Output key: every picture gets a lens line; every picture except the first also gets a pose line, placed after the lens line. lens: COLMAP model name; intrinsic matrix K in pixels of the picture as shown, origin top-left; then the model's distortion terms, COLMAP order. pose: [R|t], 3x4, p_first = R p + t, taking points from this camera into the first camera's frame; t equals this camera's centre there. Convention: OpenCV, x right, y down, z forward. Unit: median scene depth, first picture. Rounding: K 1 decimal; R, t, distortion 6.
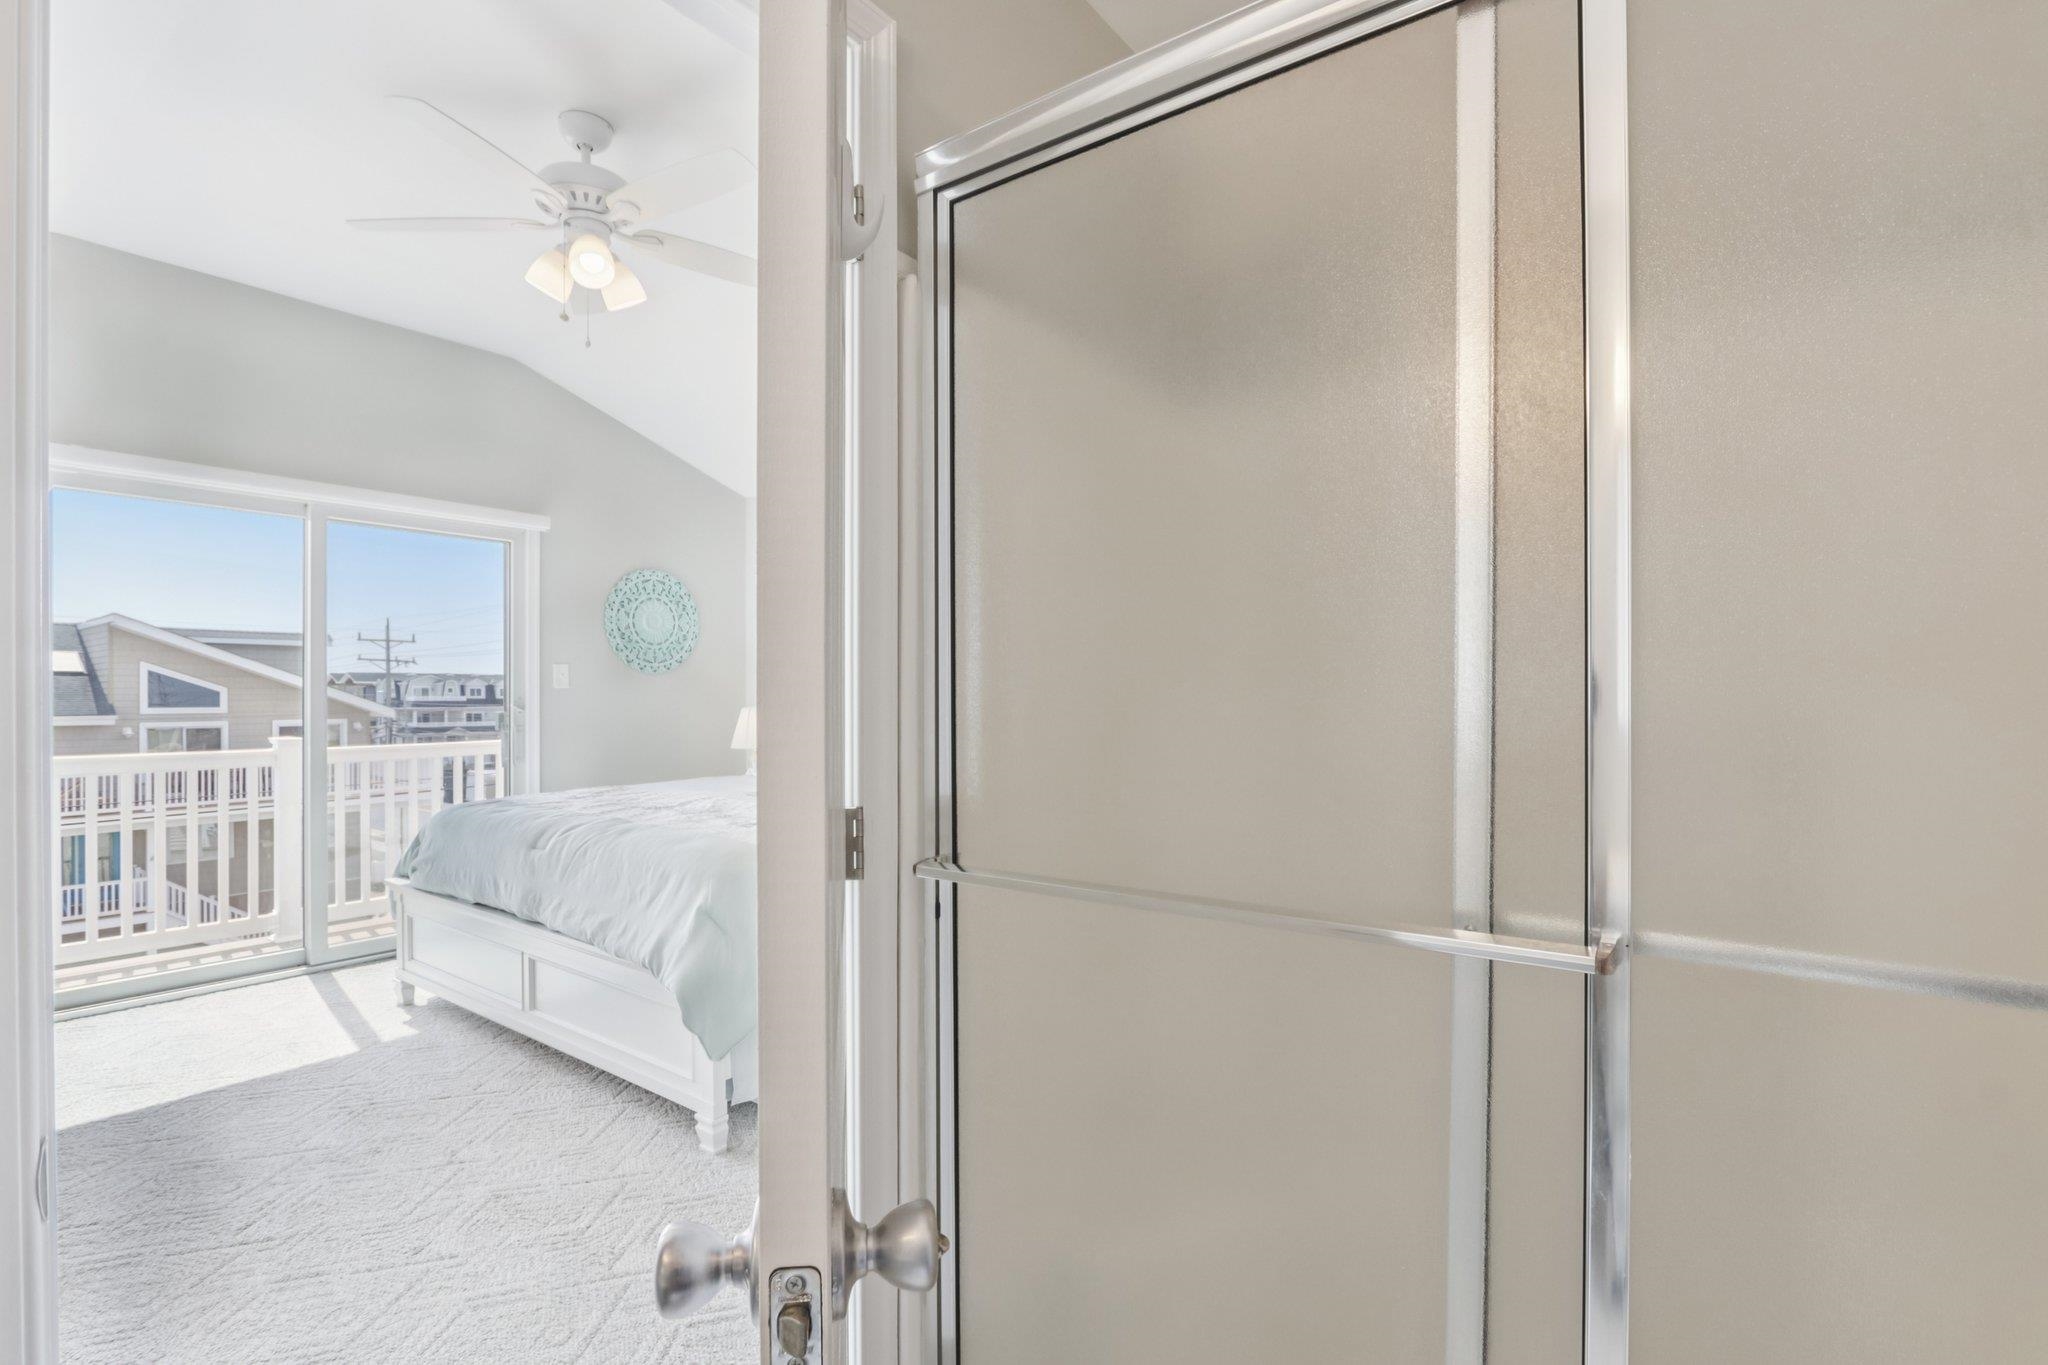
lens RADIAL K [[944.8, 0, 1012.2], [0, 944.8, 694.8], [0, 0, 1]] dist [-0.014146, 0.000055]
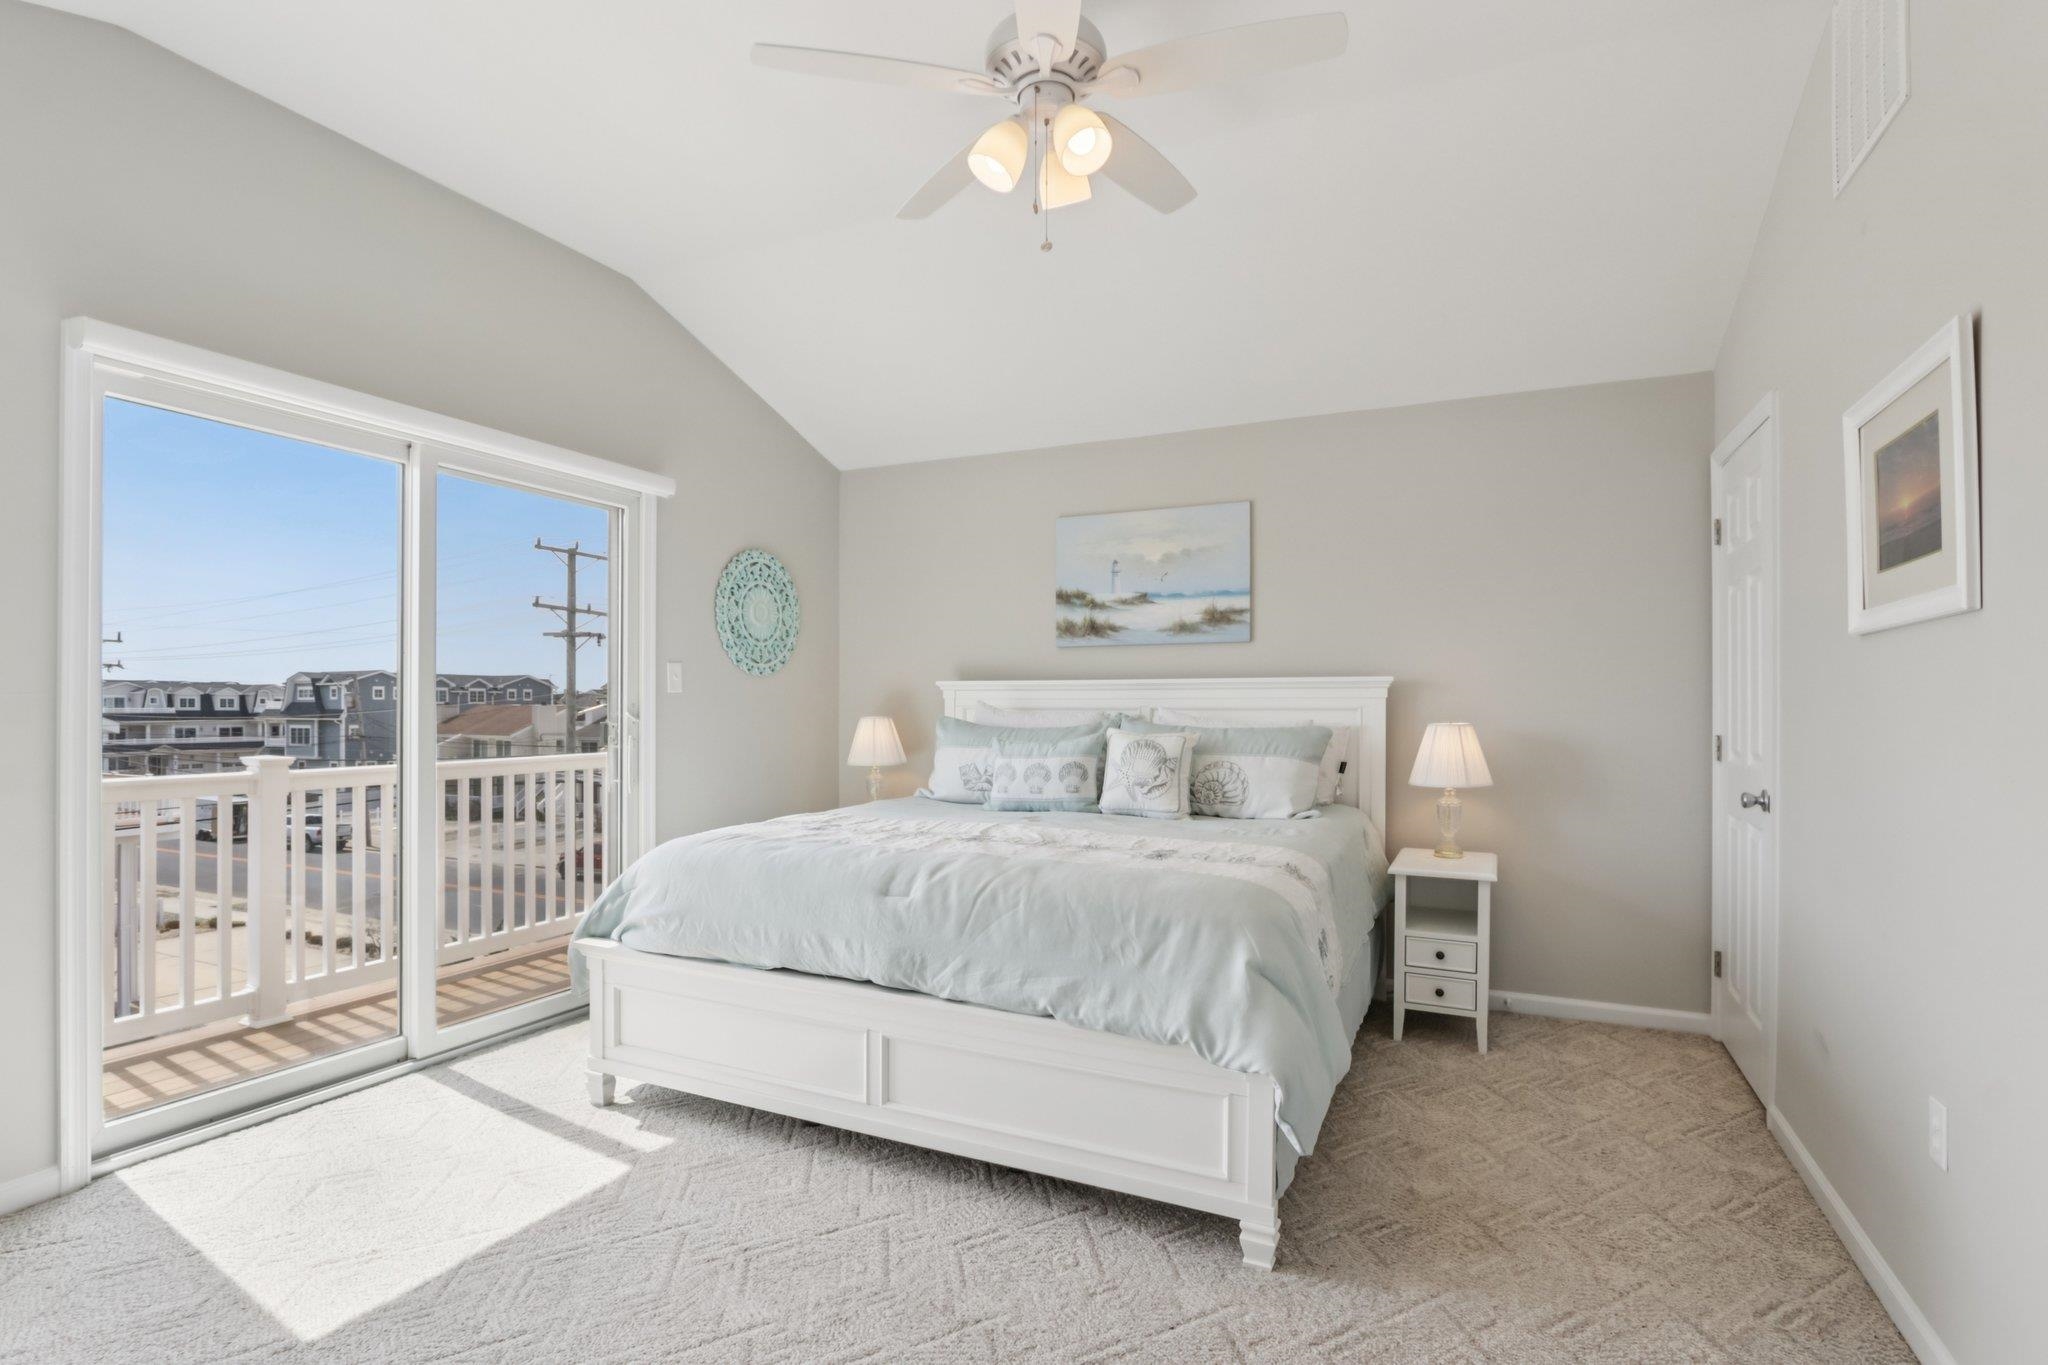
lens RADIAL K [[993.4, 0, 1028.8], [0, 993.4, 709.4], [0, 0, 1]] dist [-0.014906, -0.000131]
pose [[0.982171, 0.000400, 0.187989, -0.416521], [-0.000931, 0.999996, 0.002739, 0.005531], [-0.187987, -0.002865, 0.982167, 0.131768]]
